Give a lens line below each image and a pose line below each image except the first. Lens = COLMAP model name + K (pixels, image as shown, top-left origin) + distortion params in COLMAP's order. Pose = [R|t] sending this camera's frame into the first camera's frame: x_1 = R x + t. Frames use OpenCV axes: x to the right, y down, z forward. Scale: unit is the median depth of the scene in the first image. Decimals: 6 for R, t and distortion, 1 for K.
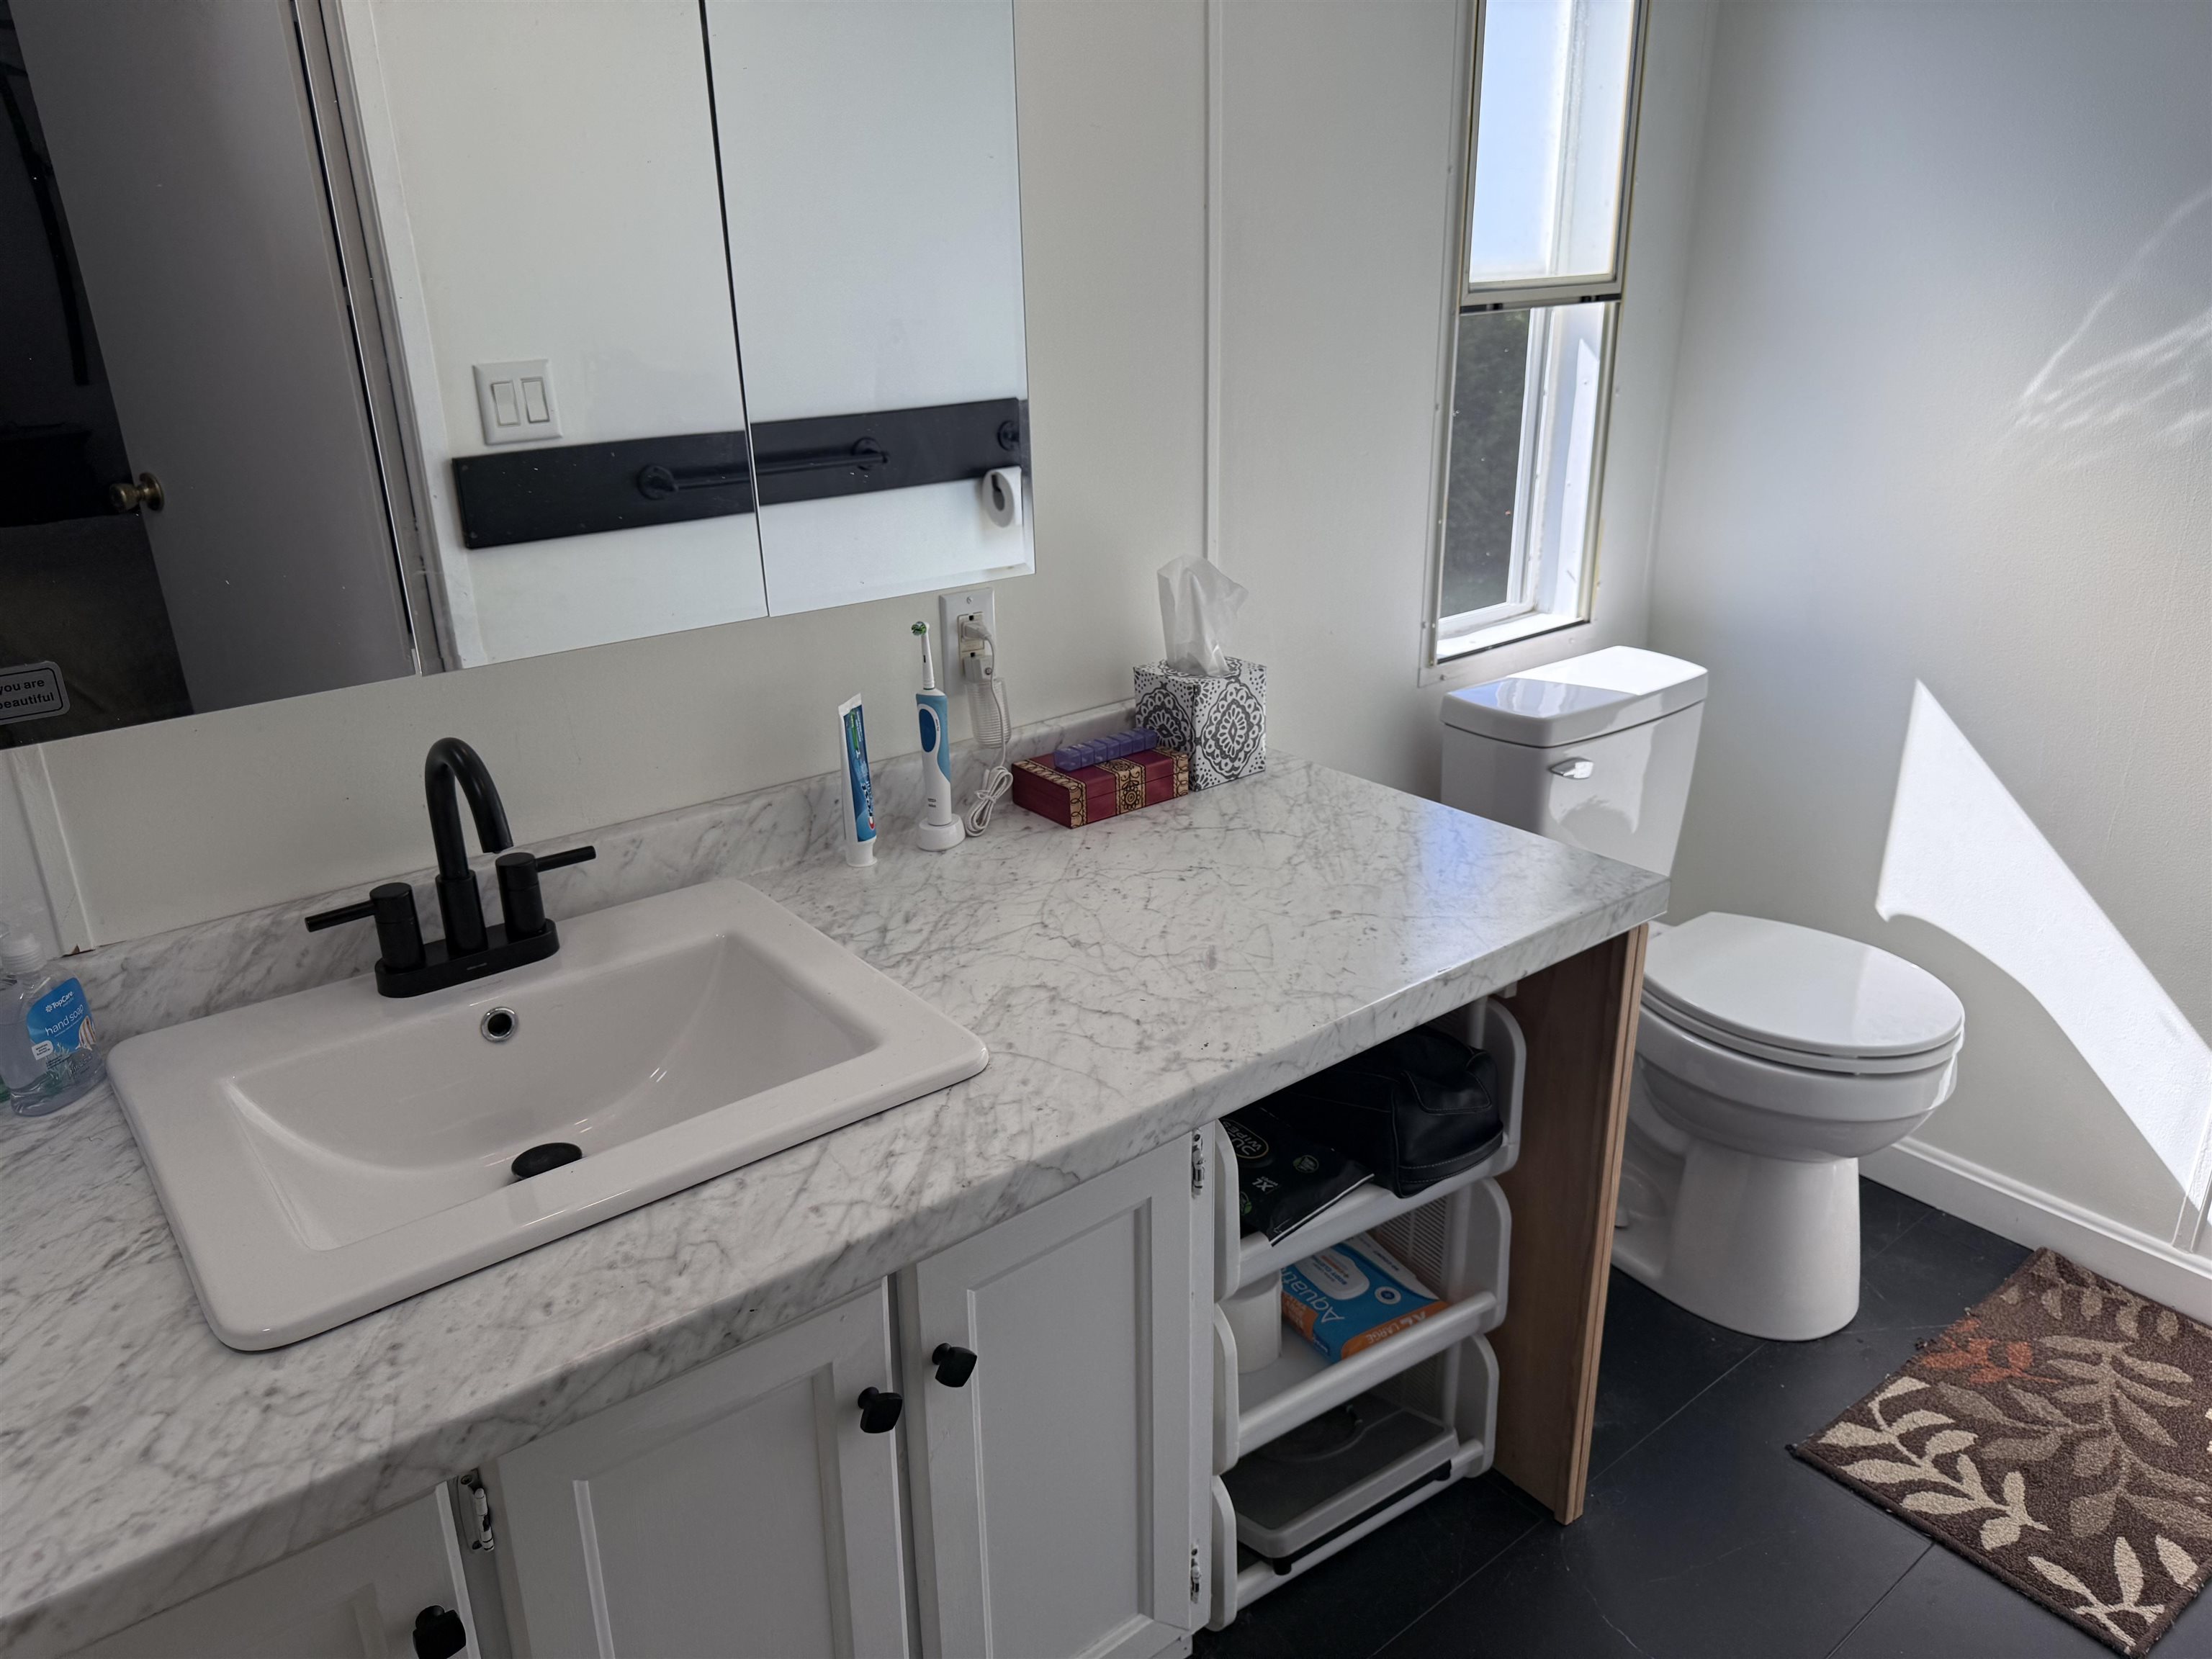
lens RADIAL K [[1552.6, 0, 1106.0], [0, 1552.6, 829.5], [0, 0, 1]] dist [0.047320, -0.038392]
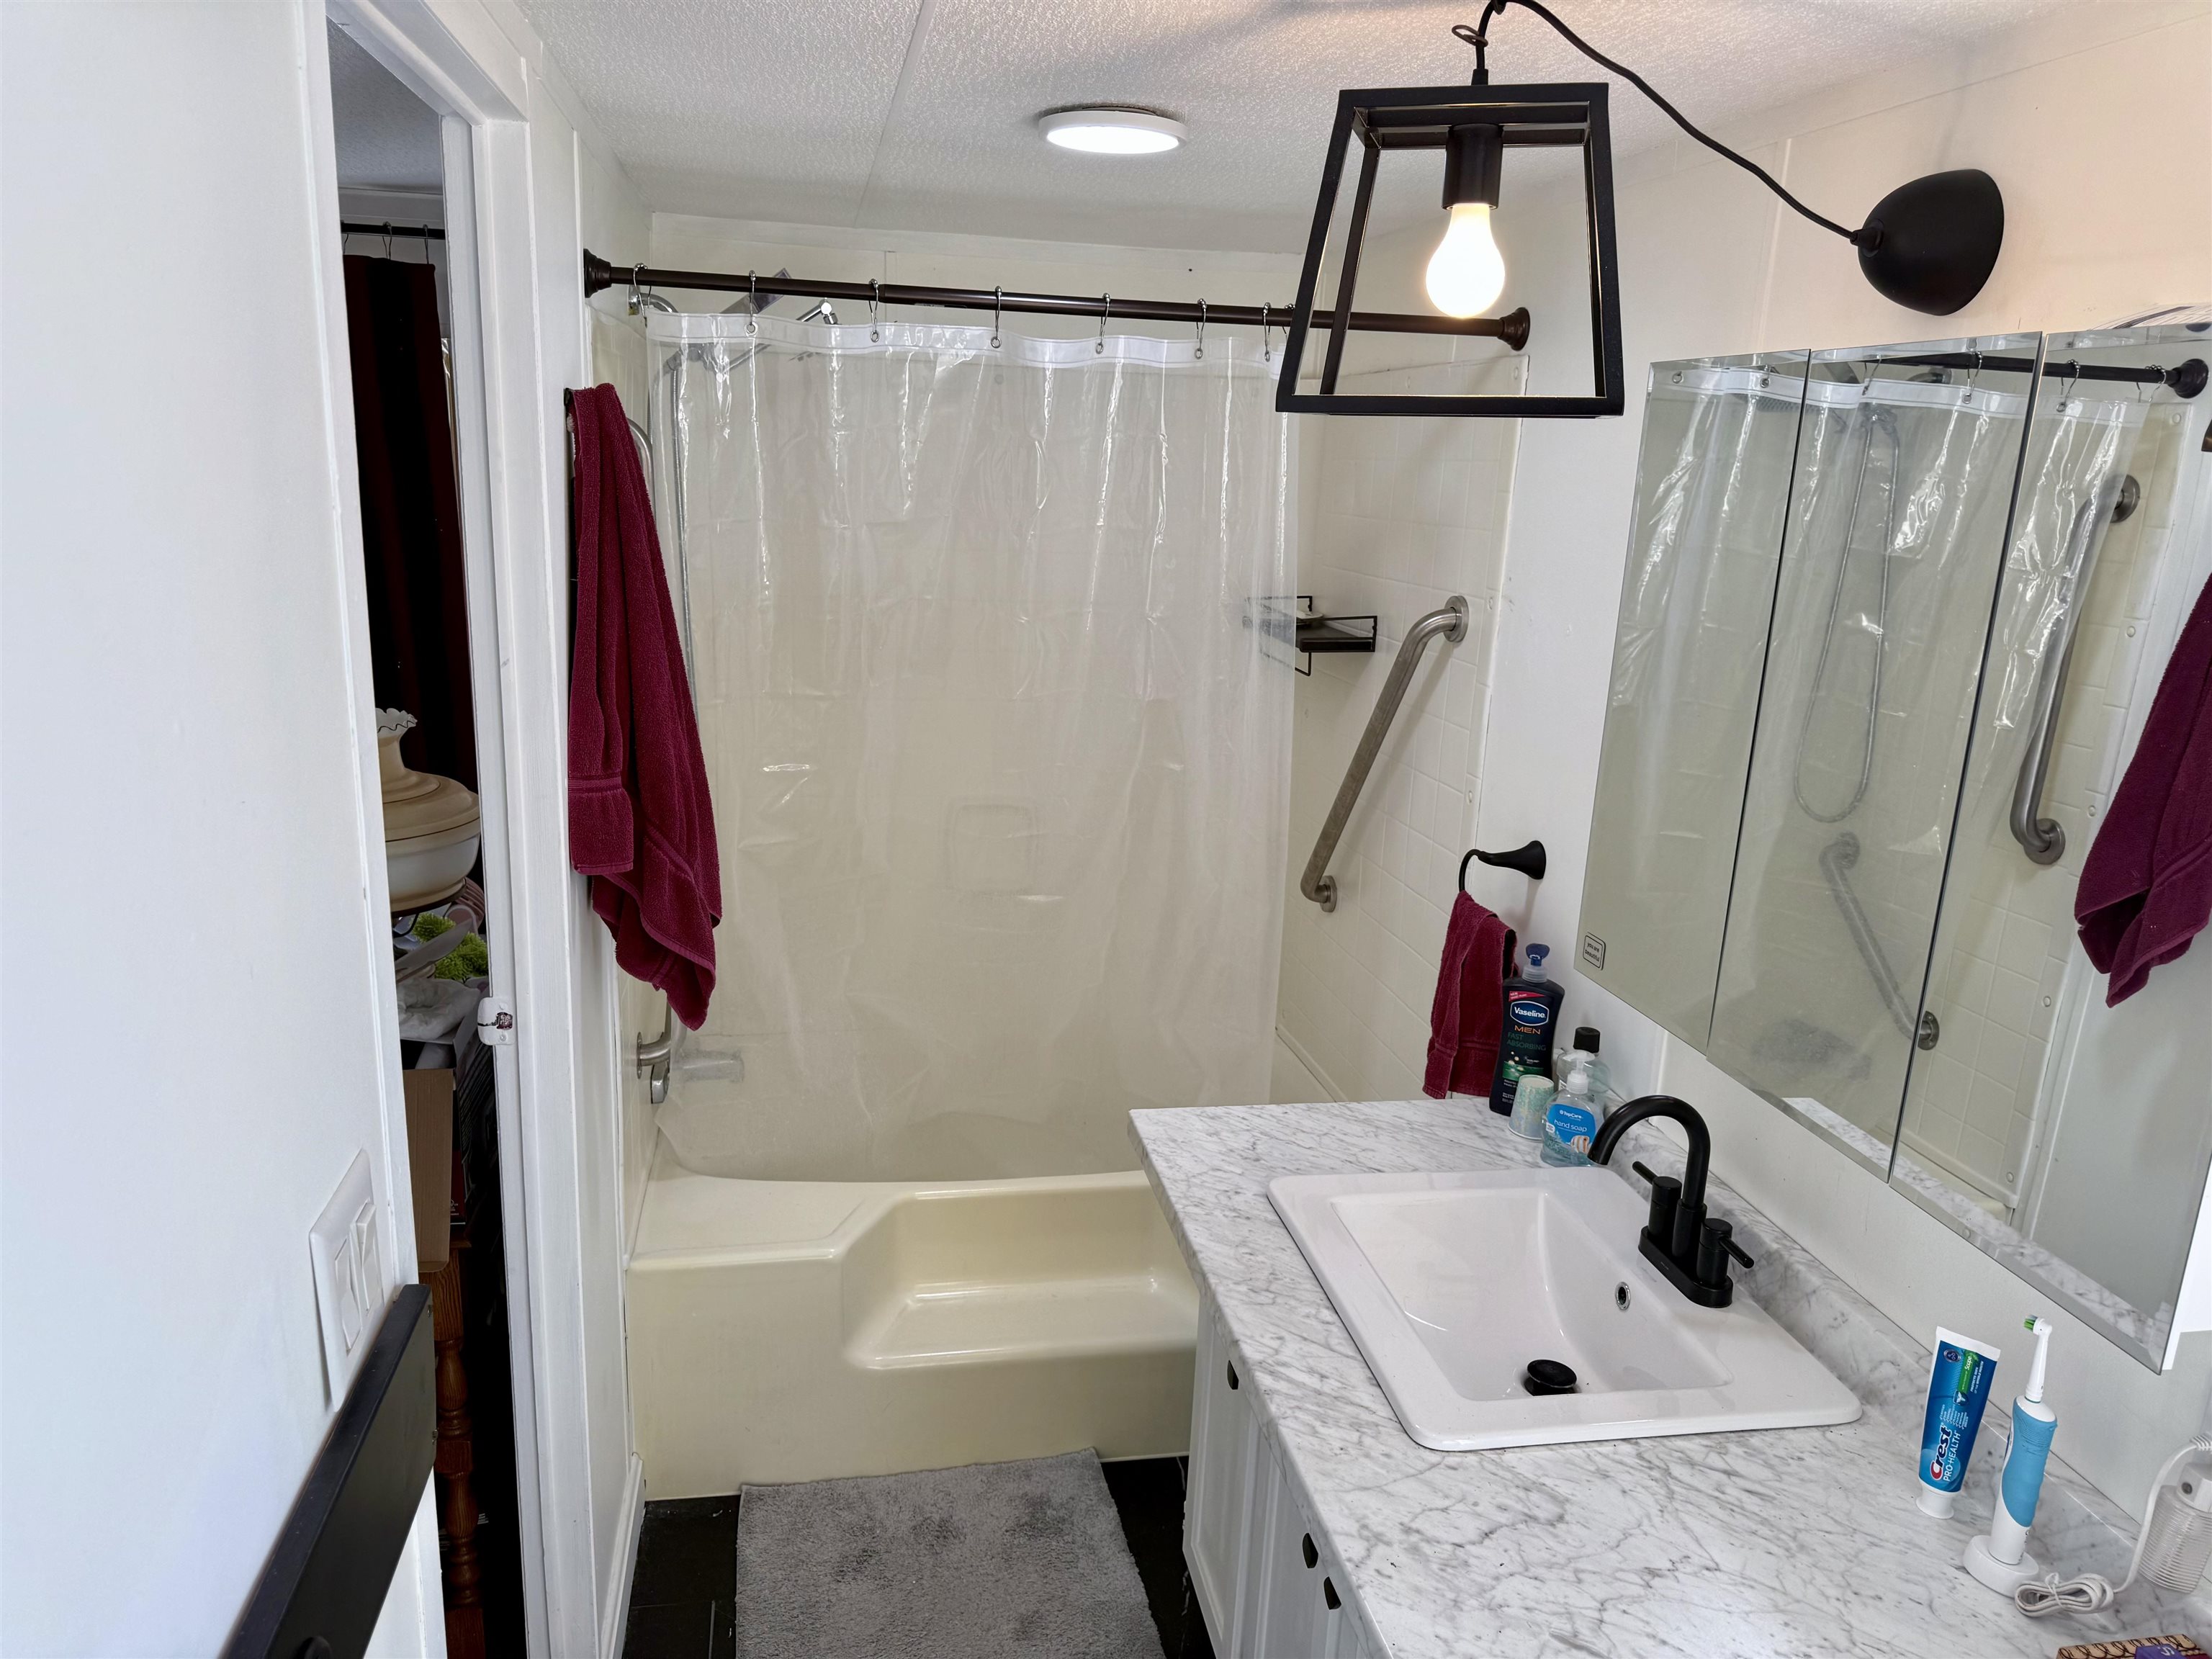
lens RADIAL K [[1552.6, 0, 1106.0], [0, 1552.6, 829.5], [0, 0, 1]] dist [0.047320, -0.038392]
pose [[-0.466150, 0.190776, -0.863891, 0.878465], [-0.369670, 0.845142, 0.386108, -0.553452], [0.803771, 0.499339, -0.323439, 0.865673]]
